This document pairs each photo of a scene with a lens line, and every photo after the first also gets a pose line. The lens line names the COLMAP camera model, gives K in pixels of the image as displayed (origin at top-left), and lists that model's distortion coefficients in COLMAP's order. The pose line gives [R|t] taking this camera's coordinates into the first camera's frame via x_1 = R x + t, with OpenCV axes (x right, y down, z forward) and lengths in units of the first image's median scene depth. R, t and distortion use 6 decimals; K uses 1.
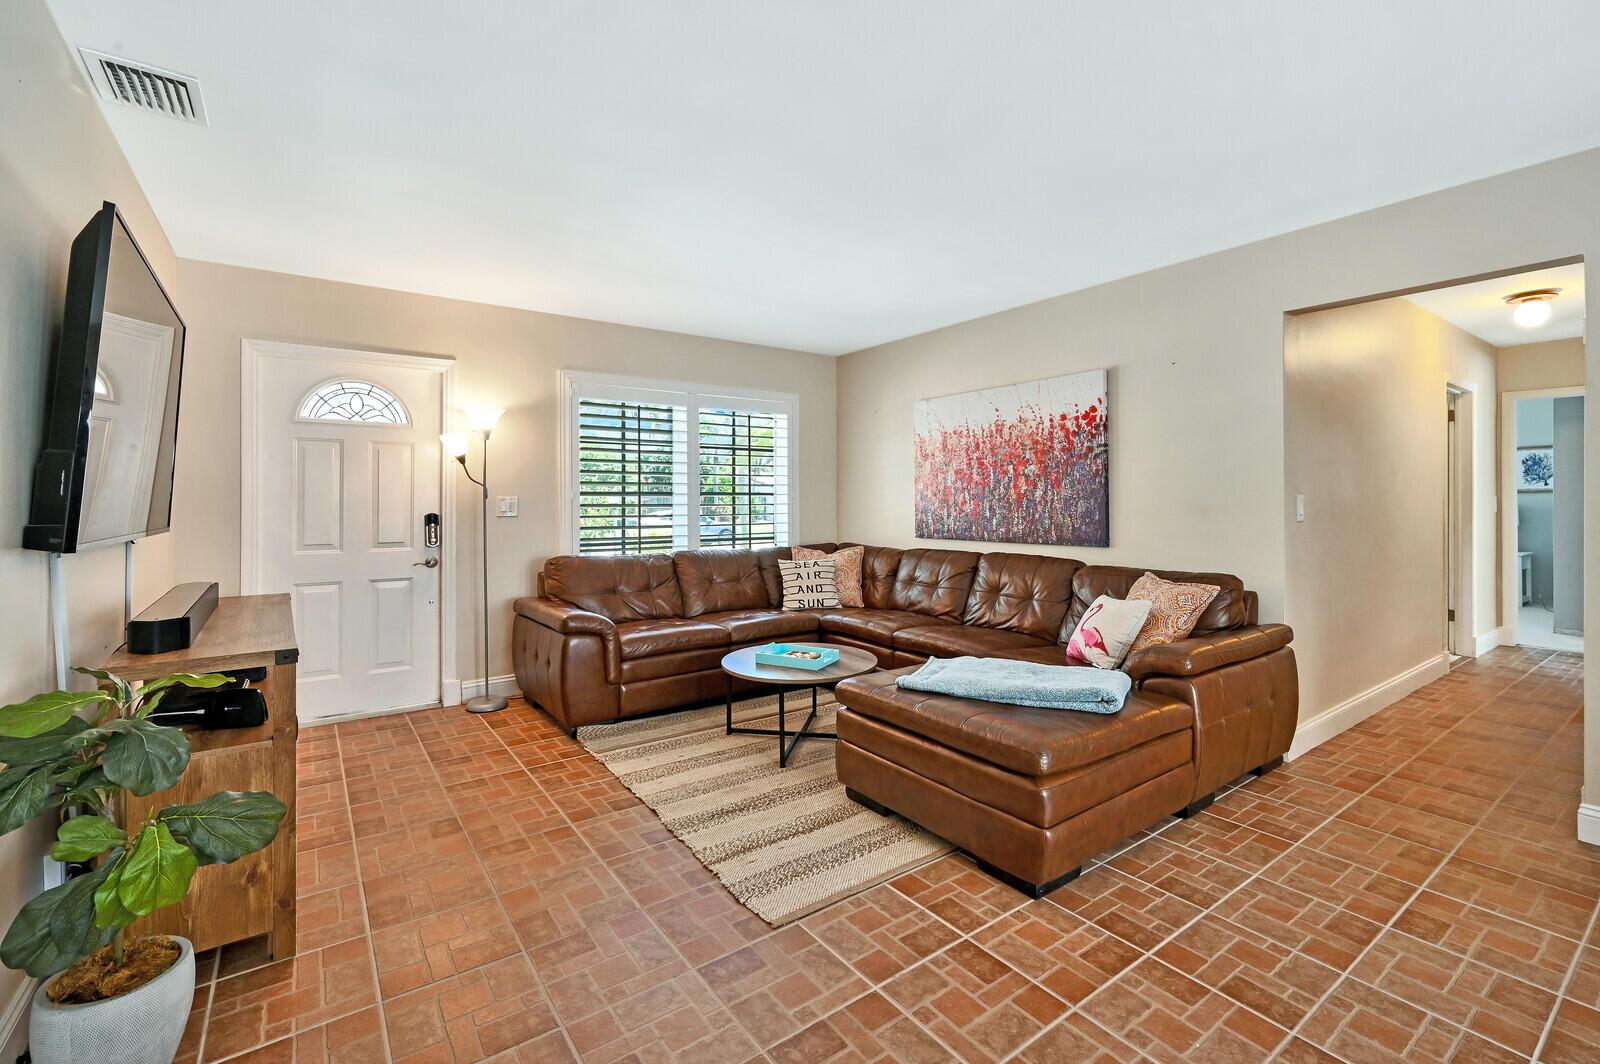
lens RADIAL K [[695.1, 0, 802.9], [0, 695.1, 491.4], [0, 0, 1]] dist [-0.000517, -0.000278]
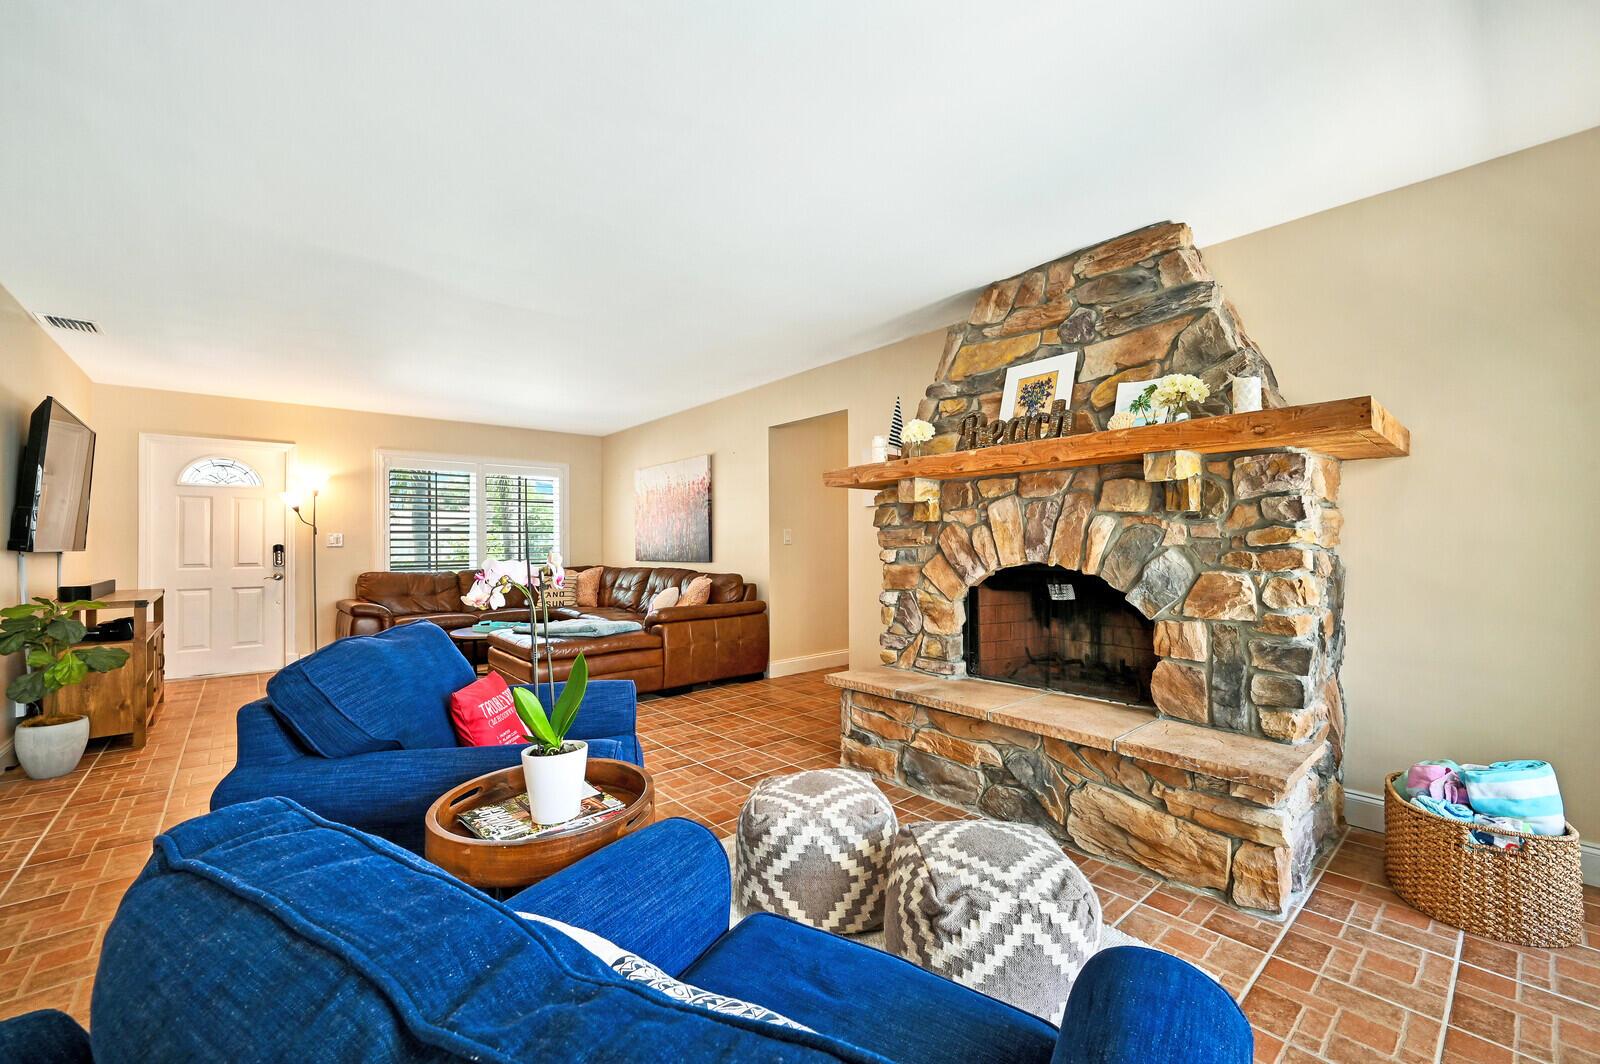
lens RADIAL K [[636.6, 0, 803.1], [0, 636.6, 532.2], [0, 0, 1]] dist [-0.001556, -0.000172]
pose [[0.995721, -0.003264, 0.092349, 0.482592], [0.003806, 0.999977, -0.005690, 0.017194], [-0.092329, 0.006017, 0.995710, -0.494530]]
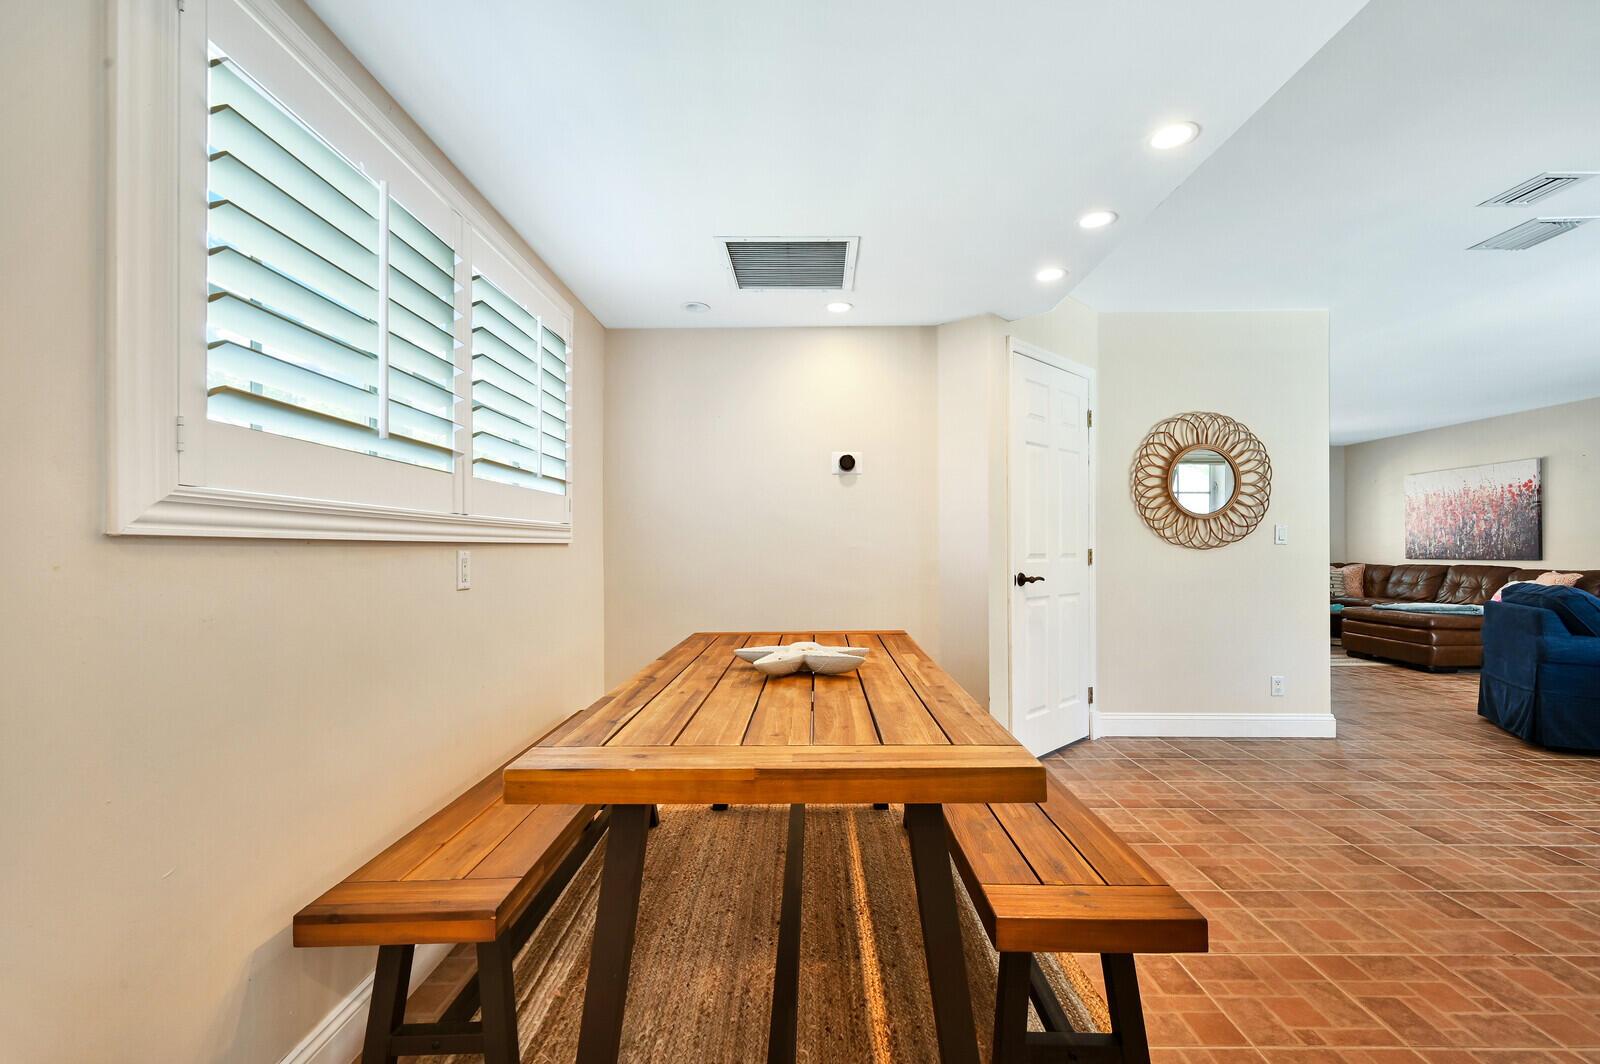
lens RADIAL K [[685.0, 0, 797.3], [0, 685.0, 538.4], [0, 0, 1]] dist [-0.000676, -0.000299]
pose [[0.804399, -0.004814, -0.594071, -0.038331], [0.004972, 0.999987, -0.001371, 0.016806], [0.594069, -0.001851, 0.804412, -1.380293]]
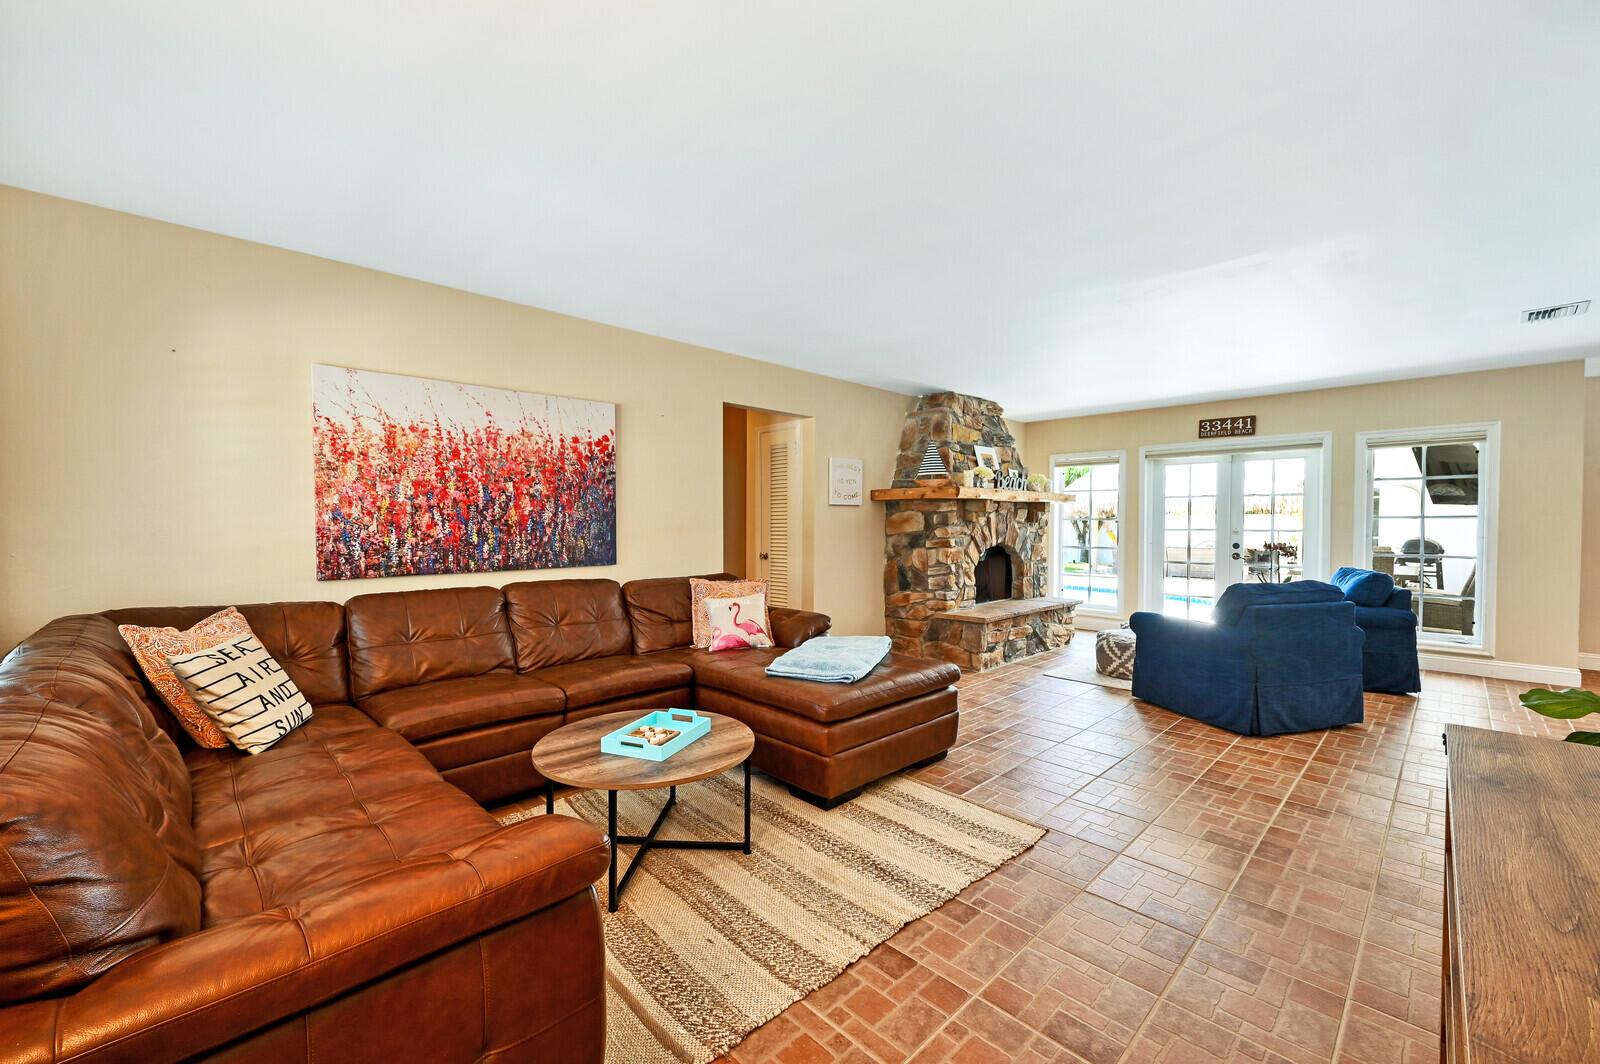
lens RADIAL K [[636.6, 0, 803.1], [0, 636.6, 532.2], [0, 0, 1]] dist [-0.001556, -0.000172]
pose [[-0.144038, -0.012202, 0.989497, -0.575025], [-0.014275, 0.999846, 0.010252, 0.012375], [-0.989469, -0.012648, -0.144190, 0.788149]]
